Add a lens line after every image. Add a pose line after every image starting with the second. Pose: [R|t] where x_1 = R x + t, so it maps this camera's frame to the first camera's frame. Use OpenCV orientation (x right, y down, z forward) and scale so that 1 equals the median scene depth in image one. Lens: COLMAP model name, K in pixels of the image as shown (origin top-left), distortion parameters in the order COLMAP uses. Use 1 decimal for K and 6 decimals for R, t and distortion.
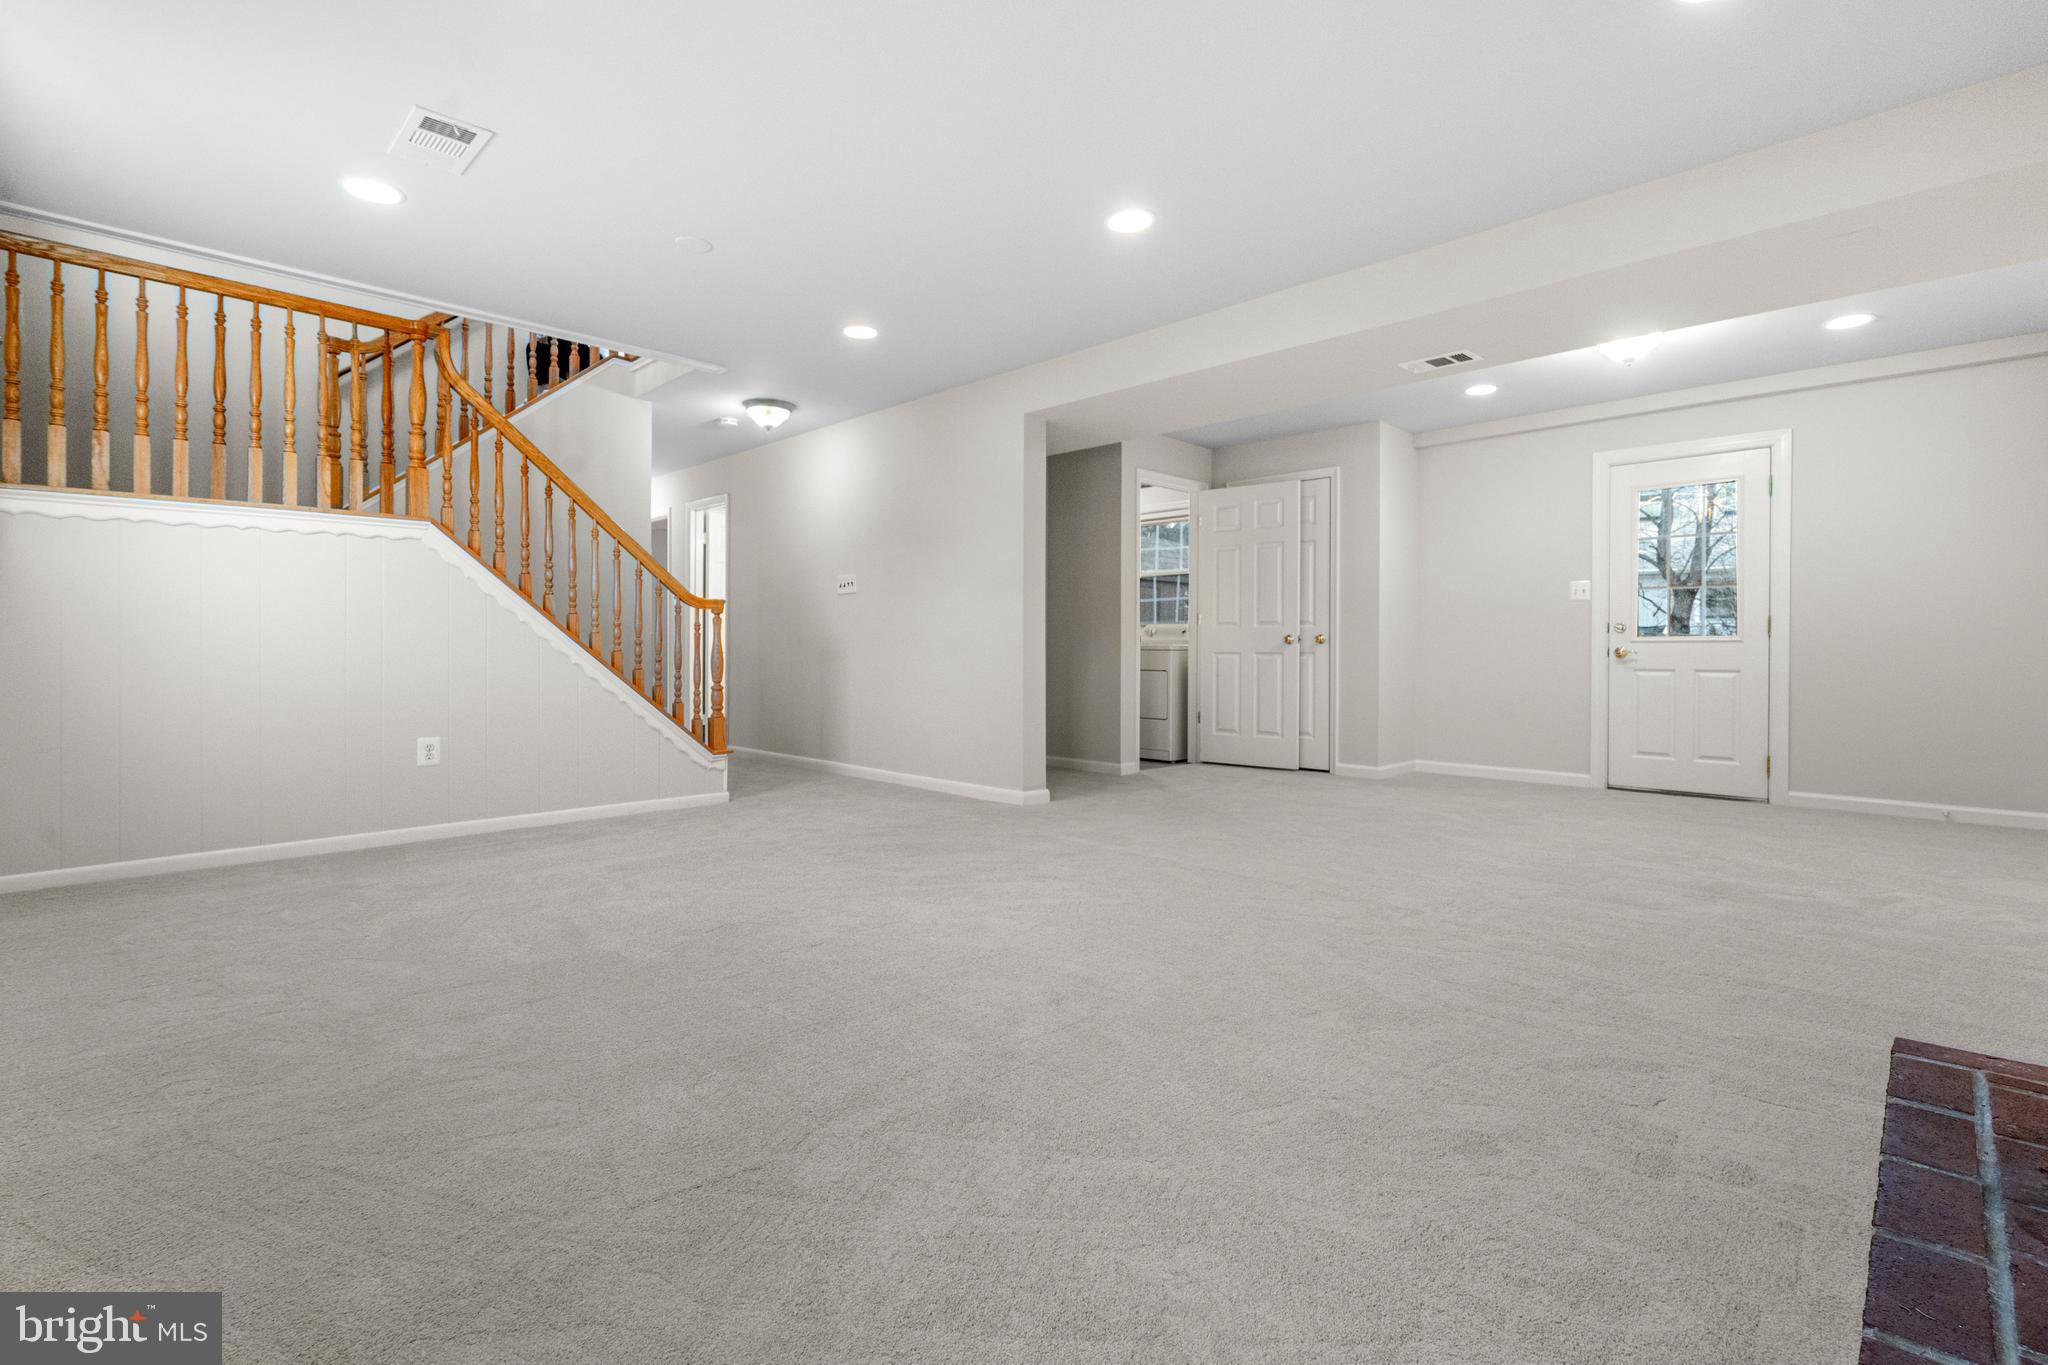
lens RADIAL K [[931.9, 0, 1021.2], [0, 931.9, 662.4], [0, 0, 1]] dist [-0.002099, 0.000231]
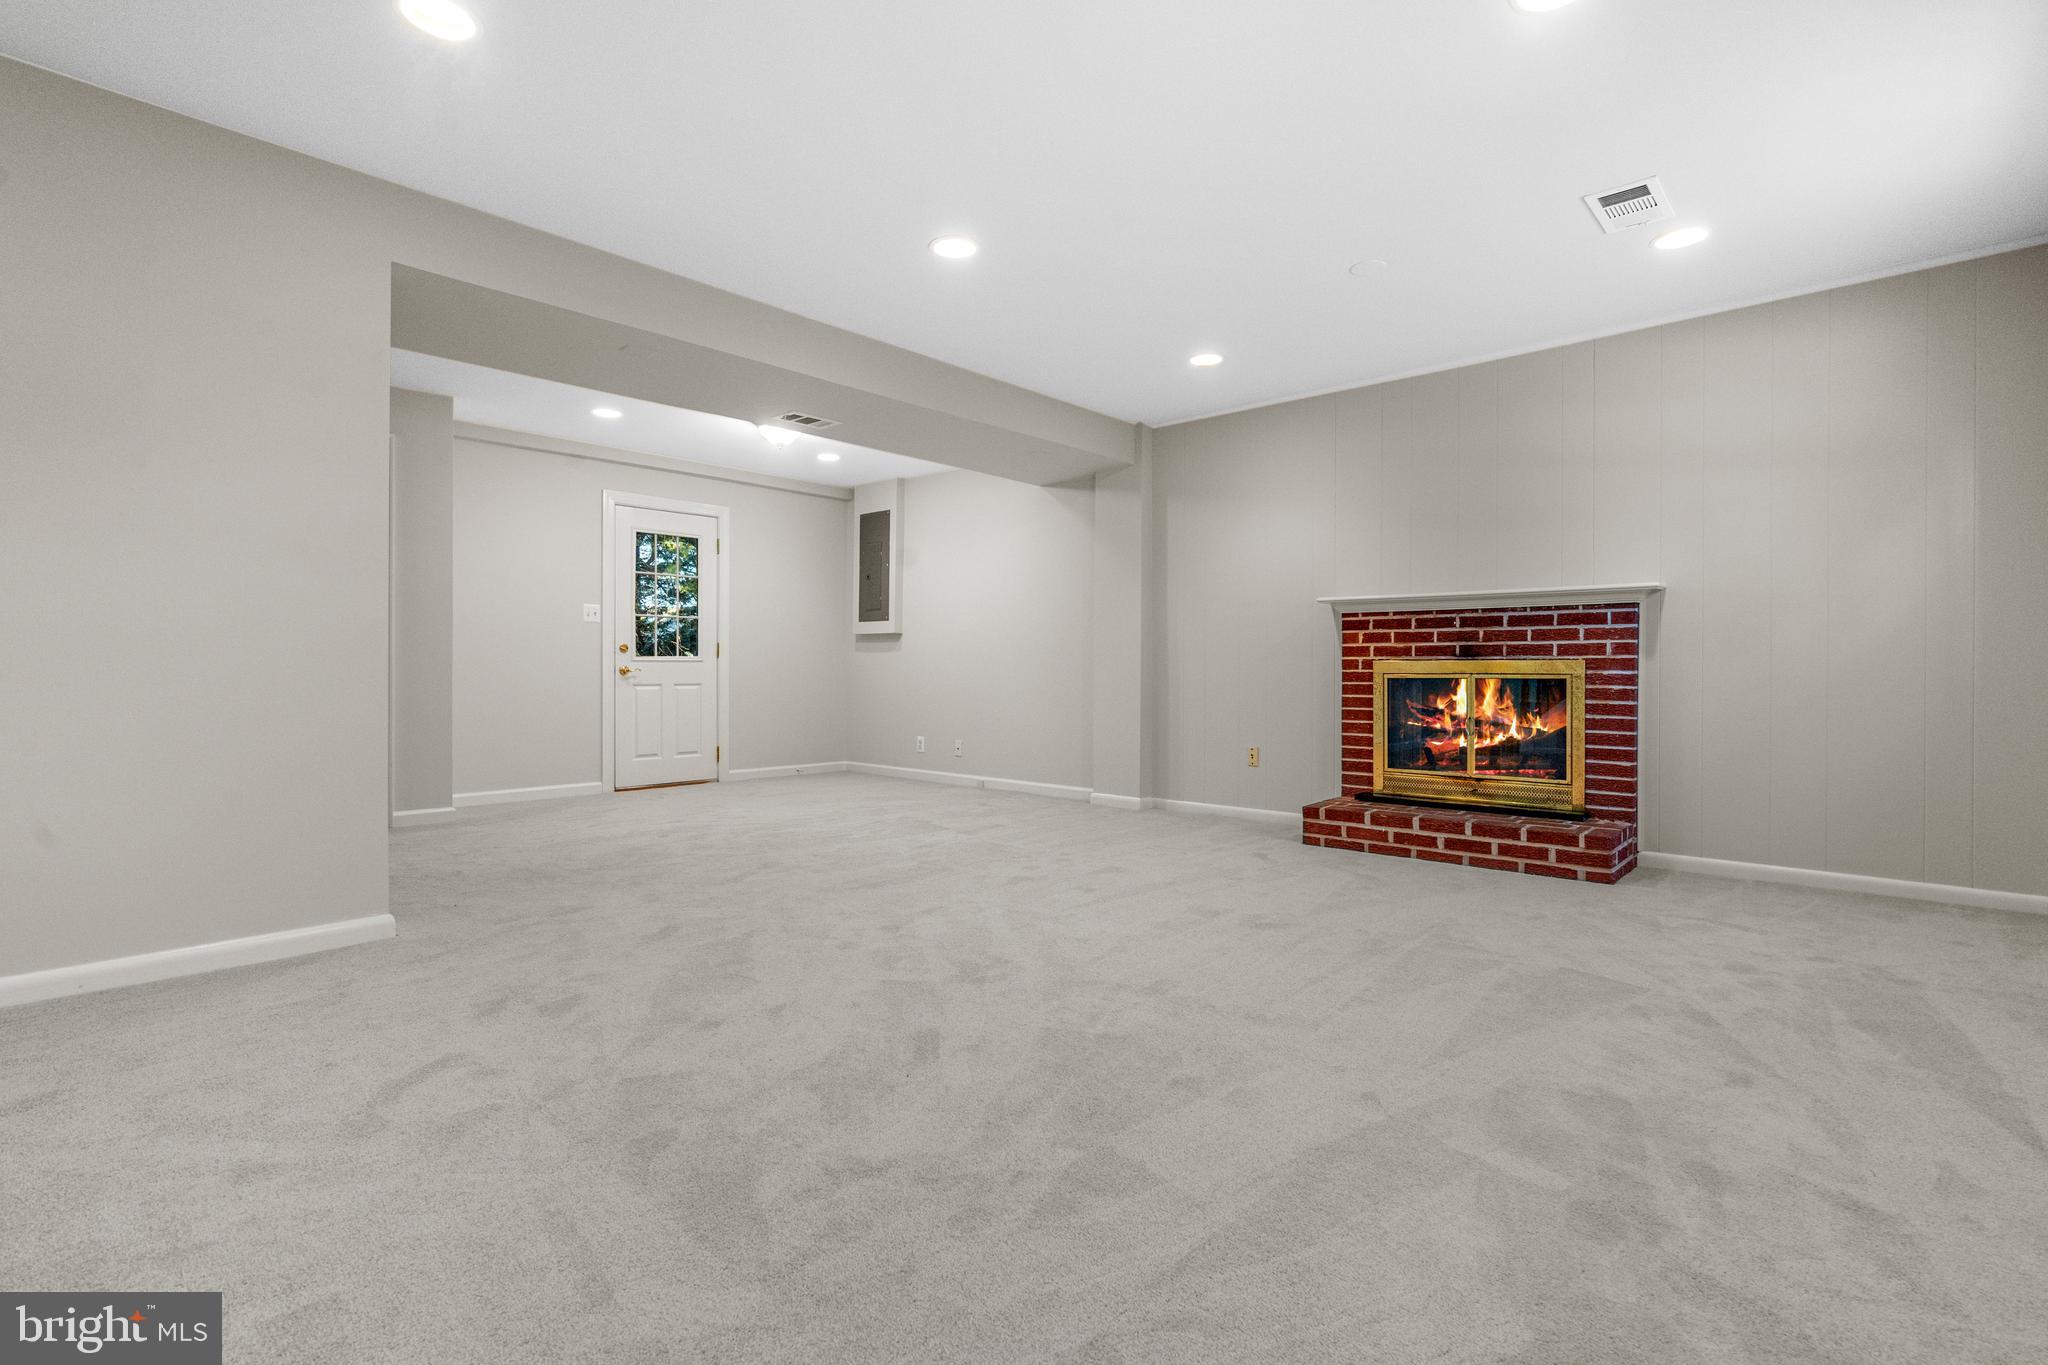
lens RADIAL K [[931.9, 0, 1021.2], [0, 931.9, 662.4], [0, 0, 1]] dist [-0.002099, 0.000231]
pose [[-0.047319, 0.001230, 0.998879, -0.563768], [0.015584, 0.999878, -0.000493, -0.013376], [-0.998758, 0.015543, -0.047332, 0.621004]]
